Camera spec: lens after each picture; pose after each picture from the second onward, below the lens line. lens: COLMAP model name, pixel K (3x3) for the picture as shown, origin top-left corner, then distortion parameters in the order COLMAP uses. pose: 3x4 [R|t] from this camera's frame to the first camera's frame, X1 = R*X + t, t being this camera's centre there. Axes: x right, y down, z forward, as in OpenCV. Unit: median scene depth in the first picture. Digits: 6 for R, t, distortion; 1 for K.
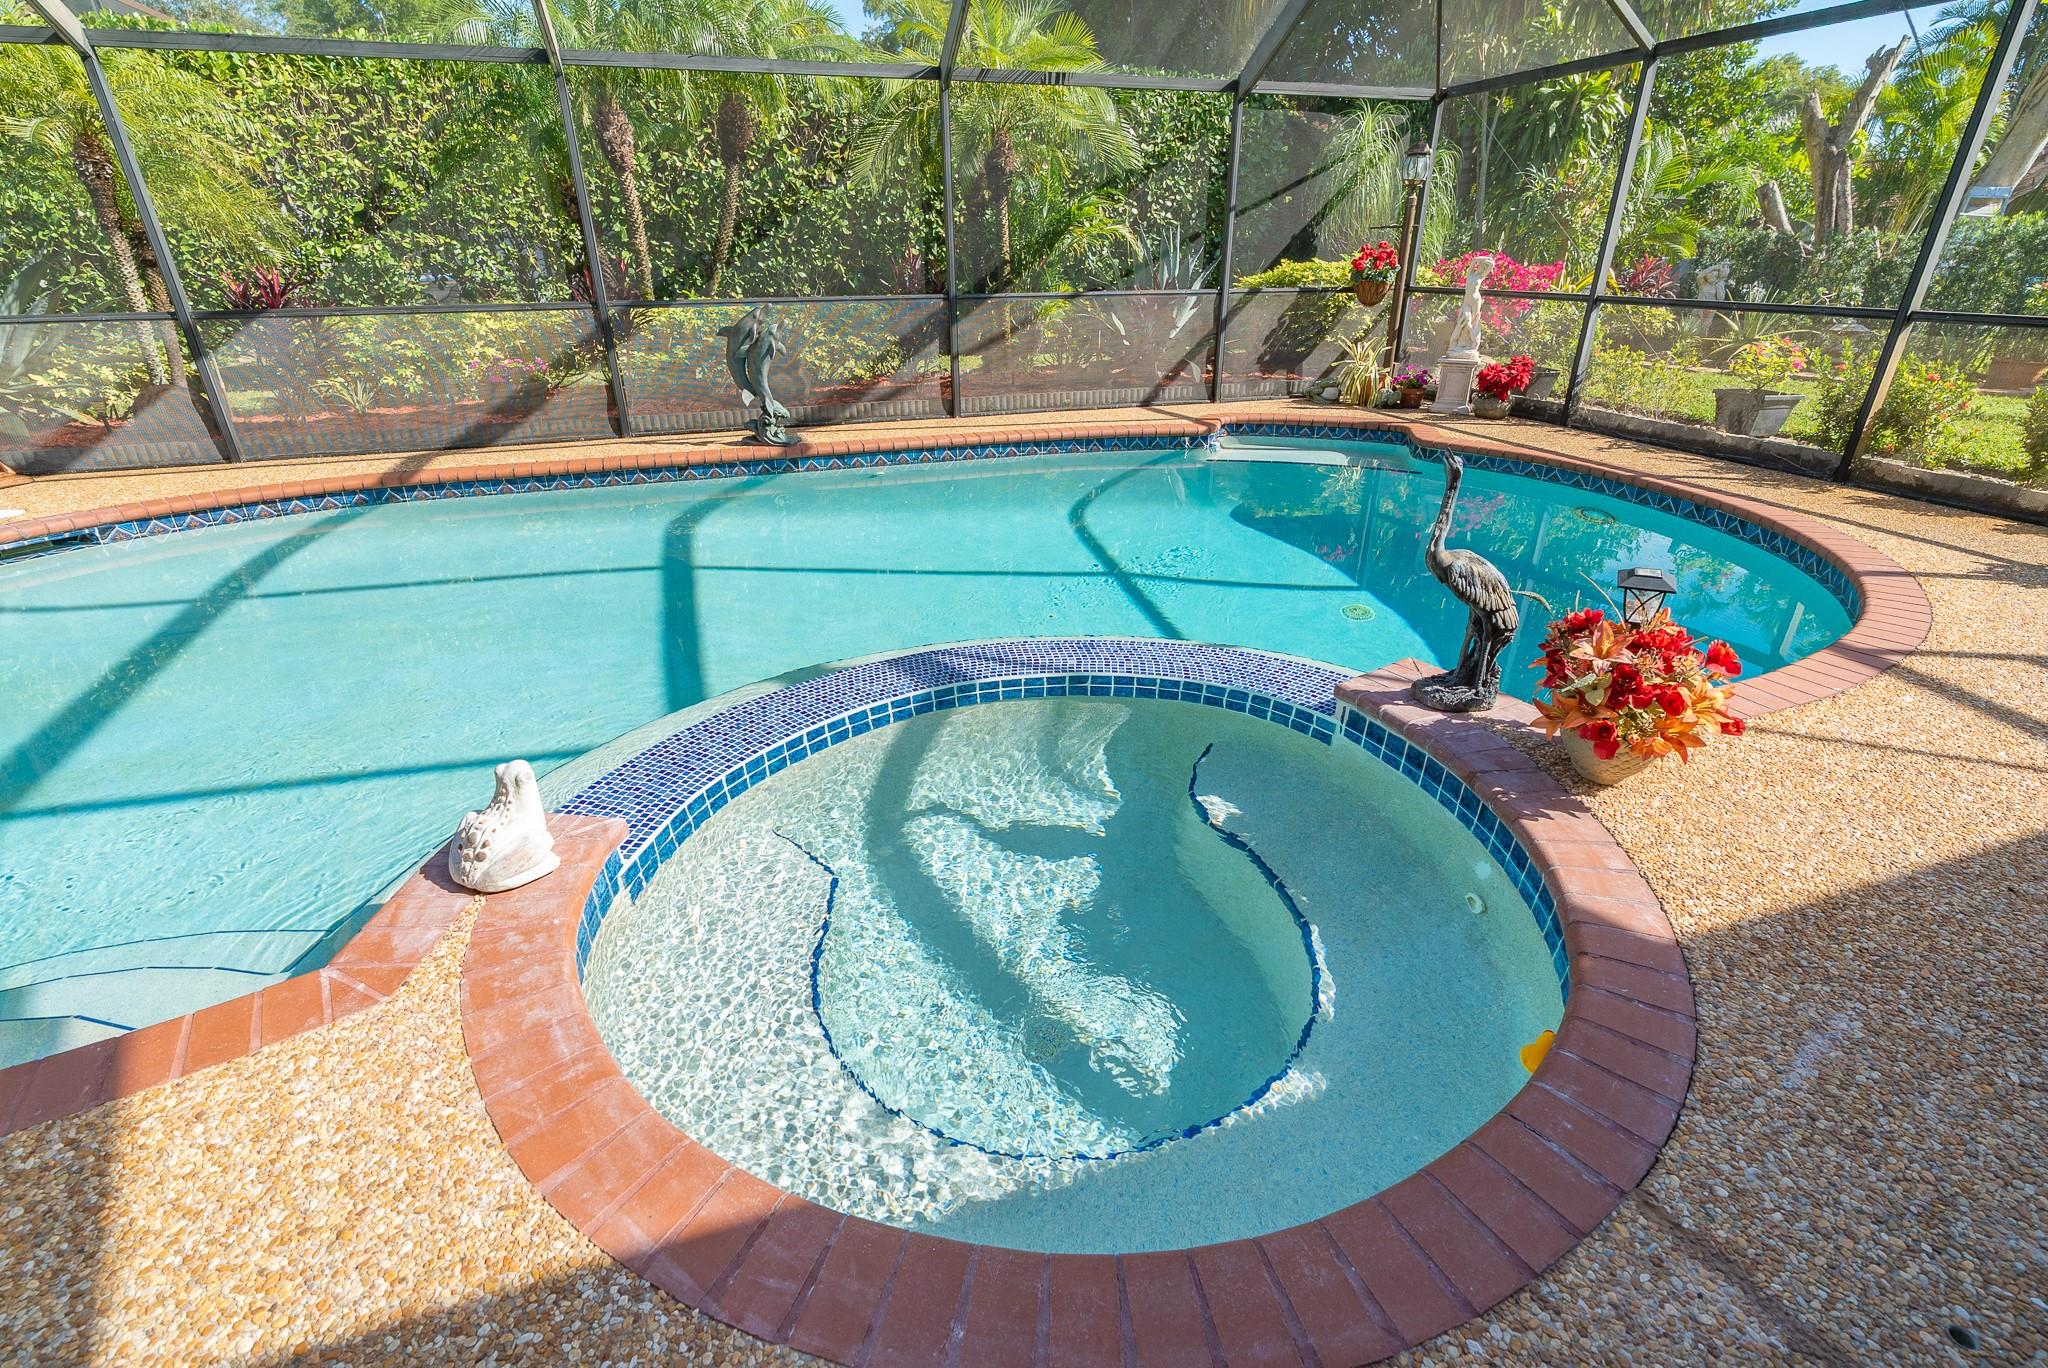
lens RADIAL K [[925.0, 0, 1014.8], [0, 925.0, 697.0], [0, 0, 1]] dist [-0.009101, 0.004590]
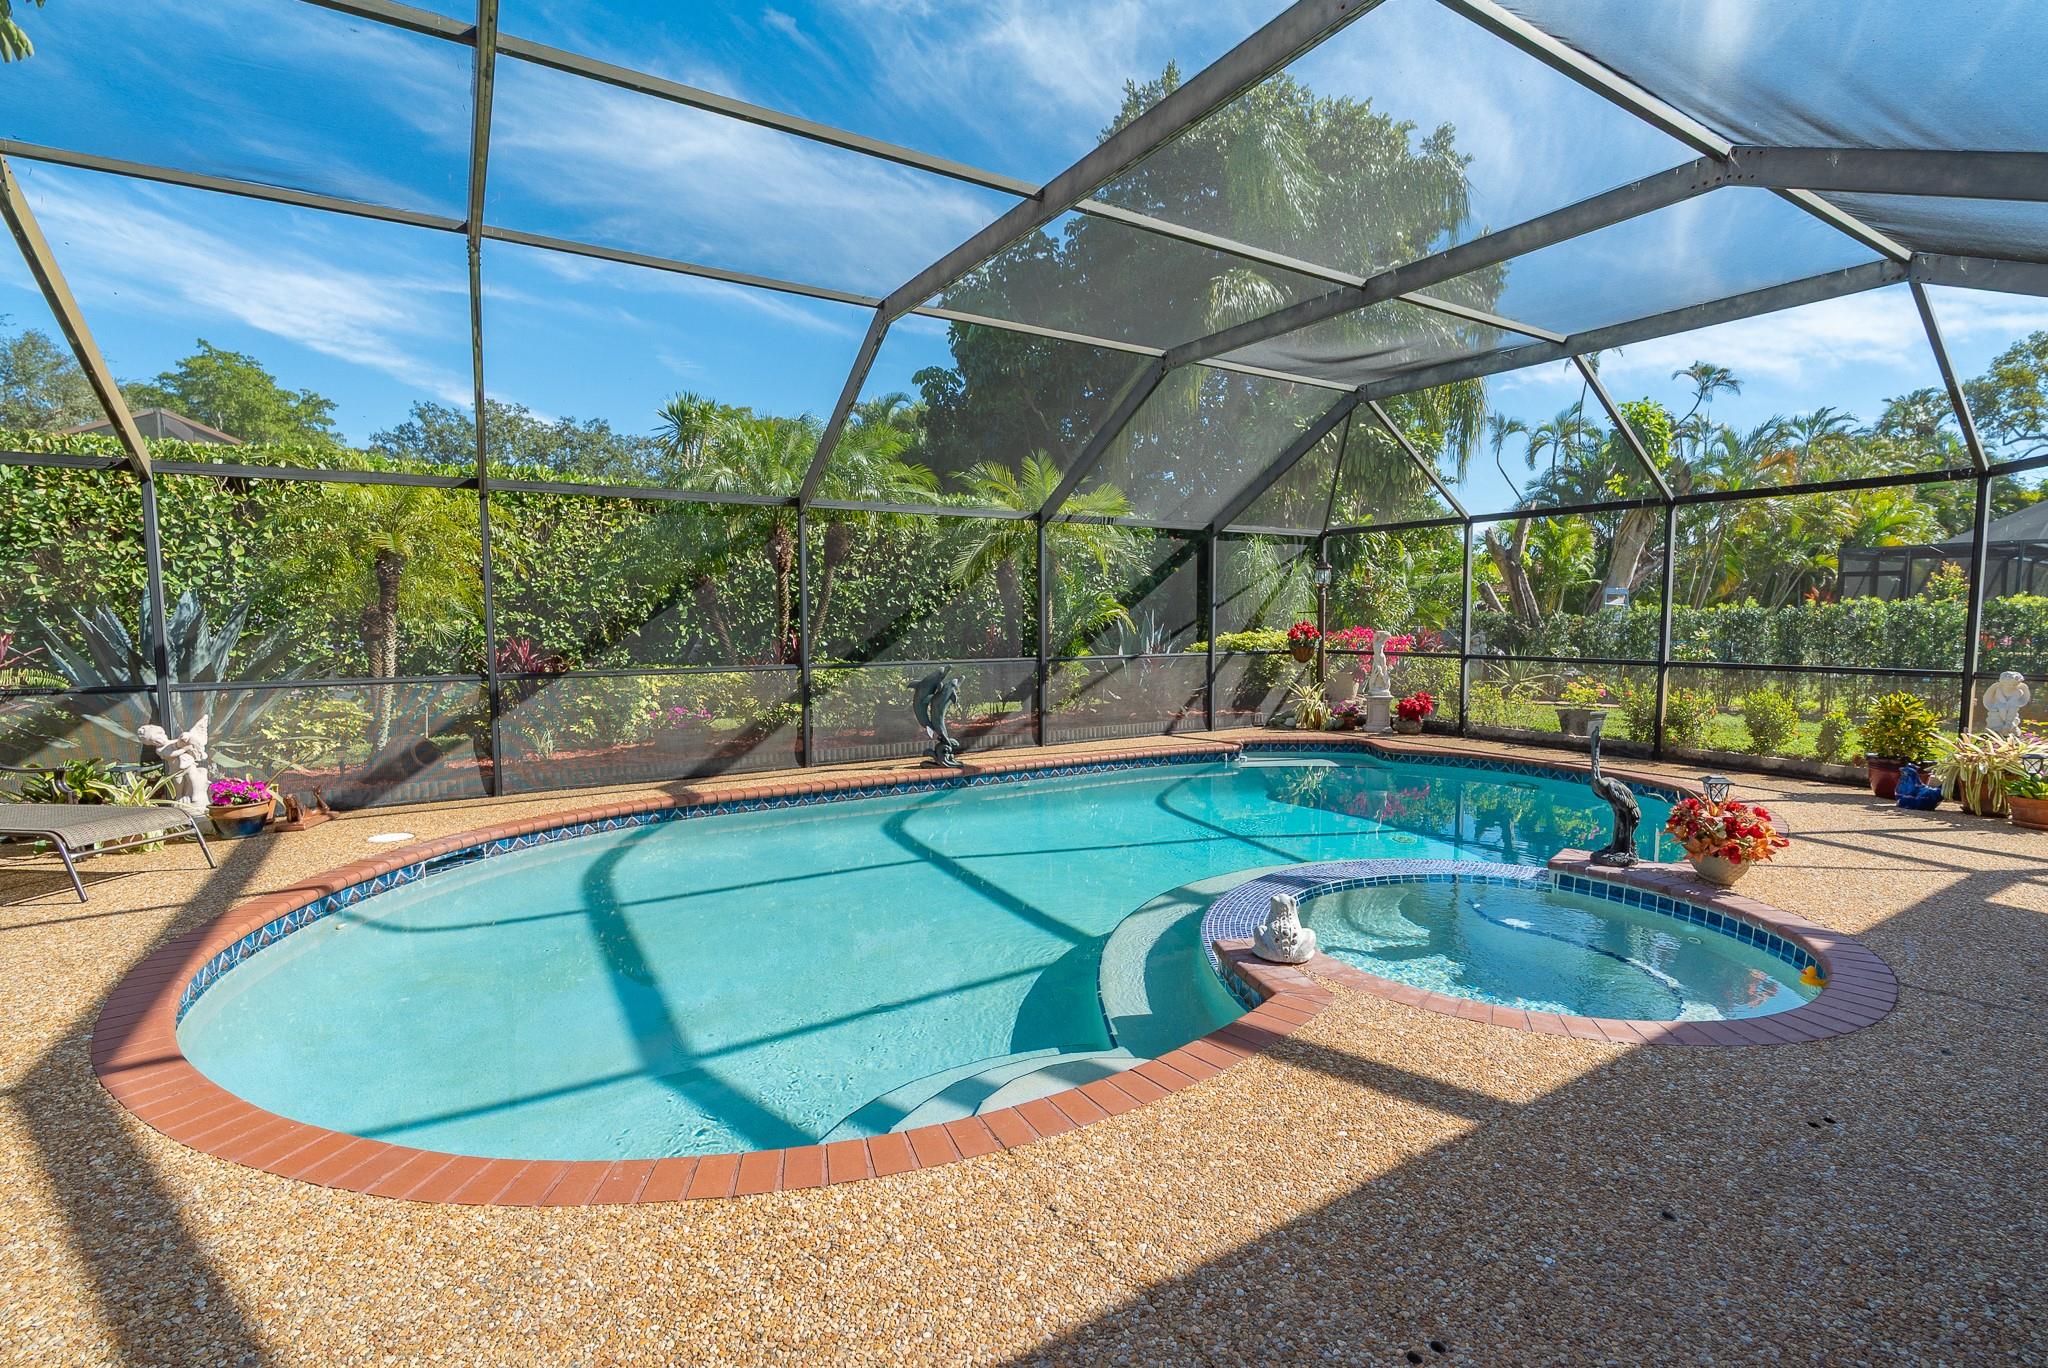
lens RADIAL K [[925.0, 0, 1028.5], [0, 925.0, 696.8], [0, 0, 1]] dist [-0.009101, 0.004590]
pose [[0.971349, -0.017714, 0.236998, -0.414027], [0.101814, 0.932091, -0.347620, 0.082928], [-0.214746, 0.361790, 0.907189, -0.195608]]
